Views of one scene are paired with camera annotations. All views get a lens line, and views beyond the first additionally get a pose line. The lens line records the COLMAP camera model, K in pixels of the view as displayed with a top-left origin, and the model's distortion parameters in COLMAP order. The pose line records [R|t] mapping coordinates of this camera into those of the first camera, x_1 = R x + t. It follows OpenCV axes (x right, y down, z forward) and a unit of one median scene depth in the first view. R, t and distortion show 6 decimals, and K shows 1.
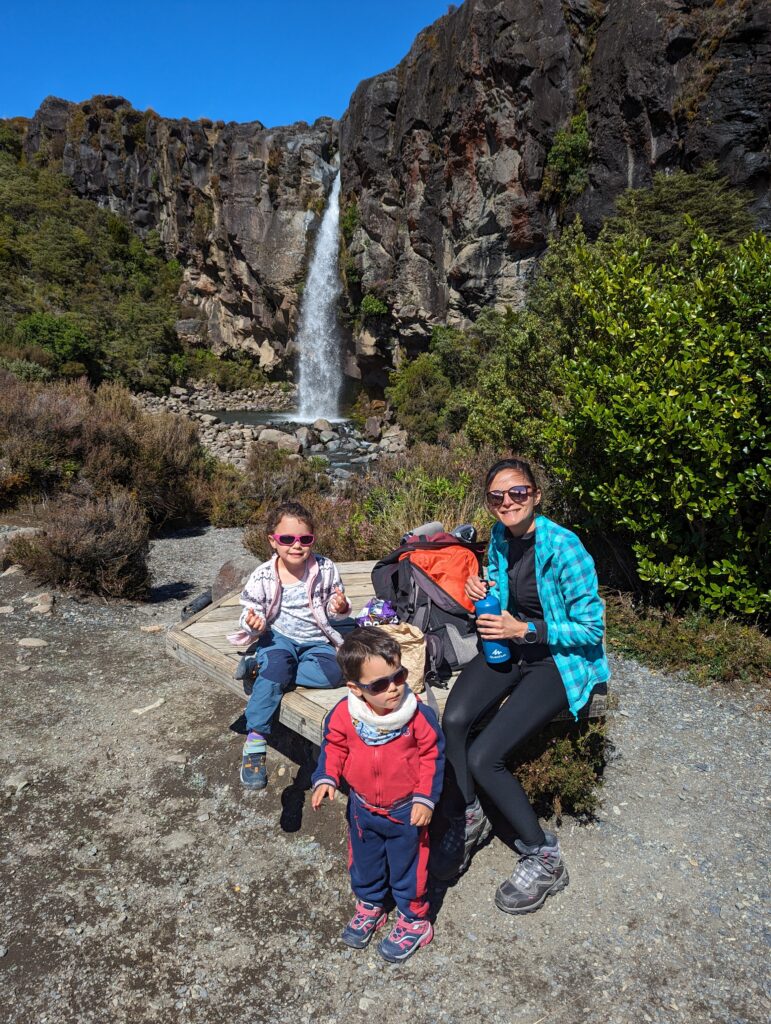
lens RADIAL K [[723.9, 0, 378.9], [0, 723.9, 510.2], [0, 0, 1]] dist [0.070174, -0.057004]
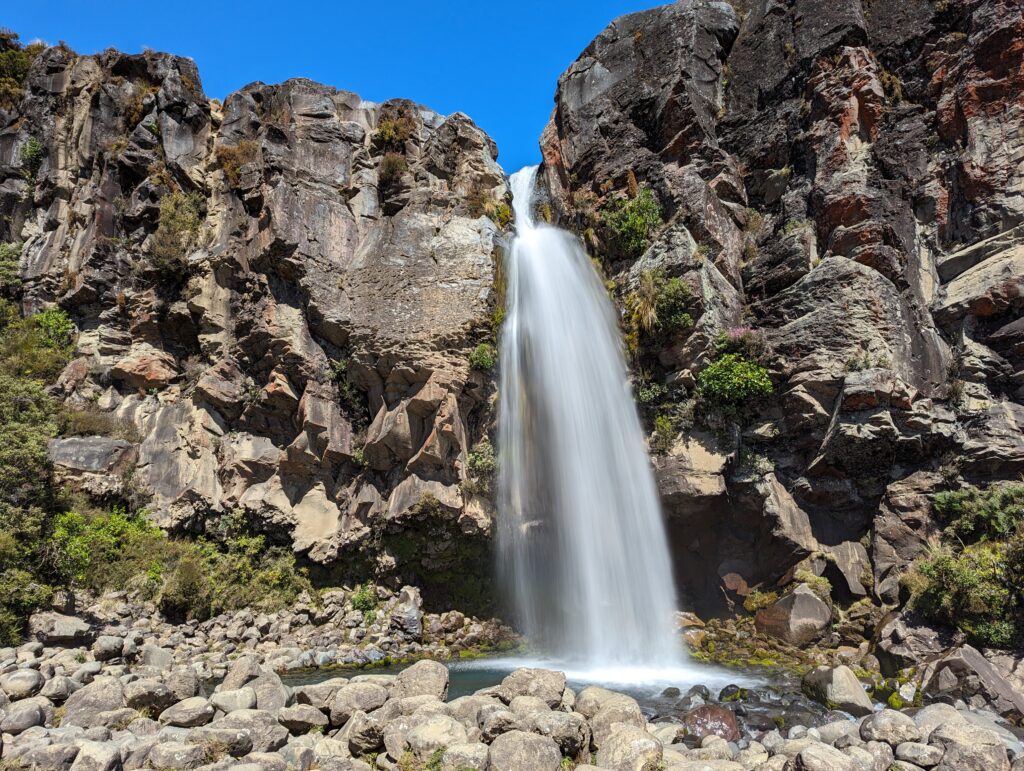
lens RADIAL K [[723.9, 0, 516.1], [0, 723.9, 385.5], [0, 0, 1]] dist [0.070174, -0.057004]
pose [[0.864092, 0.106458, 0.491947, -0.331113], [0.135506, 0.892089, -0.431063, -0.109645], [-0.484751, 0.439140, 0.756421, 0.740515]]
